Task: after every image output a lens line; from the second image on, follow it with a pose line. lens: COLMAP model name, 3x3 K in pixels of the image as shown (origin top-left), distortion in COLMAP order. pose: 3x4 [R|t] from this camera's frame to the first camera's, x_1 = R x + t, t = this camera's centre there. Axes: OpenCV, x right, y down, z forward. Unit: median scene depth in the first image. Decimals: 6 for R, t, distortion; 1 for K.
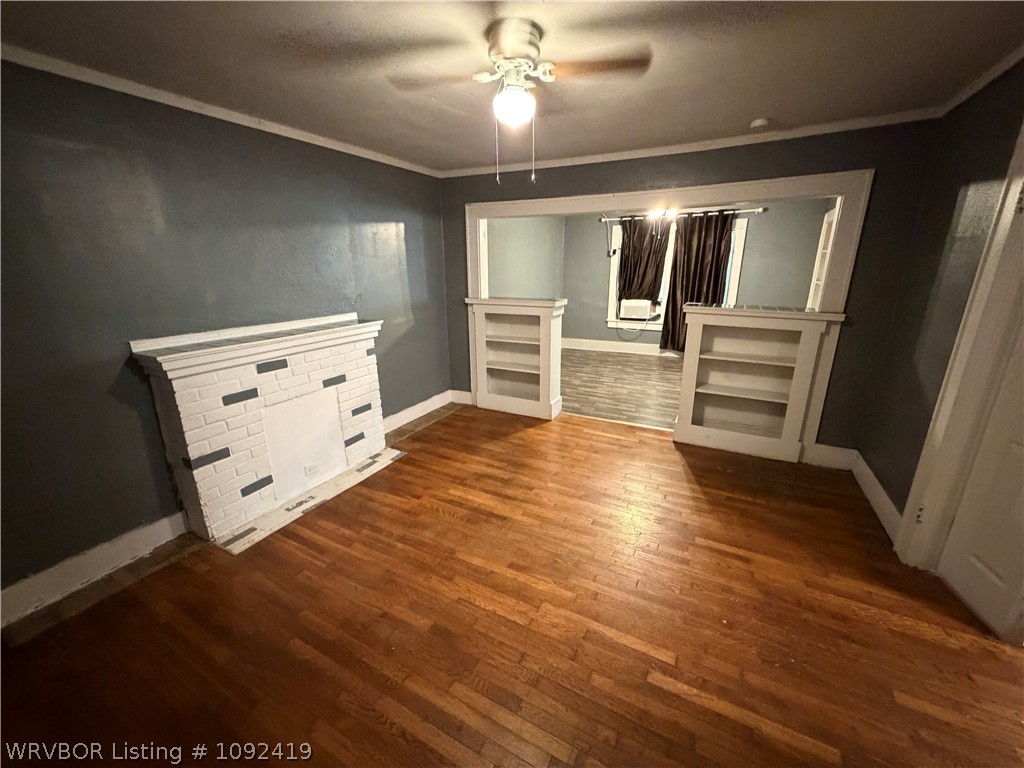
lens RADIAL K [[409.8, 0, 512.0], [0, 409.8, 384.0], [0, 0, 1]] dist [-0.014856, -0.000142]
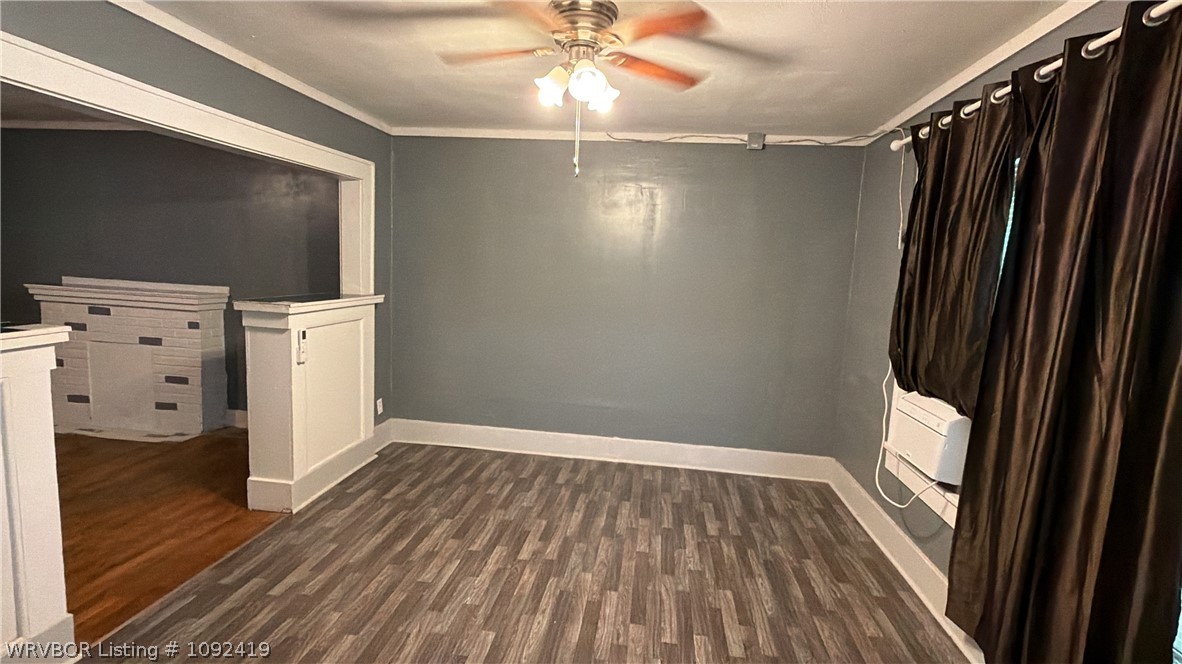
lens RADIAL K [[529.7, 0, 591.0], [0, 529.7, 332.0], [0, 0, 1]] dist [0.000410, 0.000141]
pose [[0.355629, 0.130164, -0.925519, 1.176005], [-0.316913, 0.948384, 0.011606, -0.385488], [0.879258, 0.289181, 0.378524, 1.391967]]
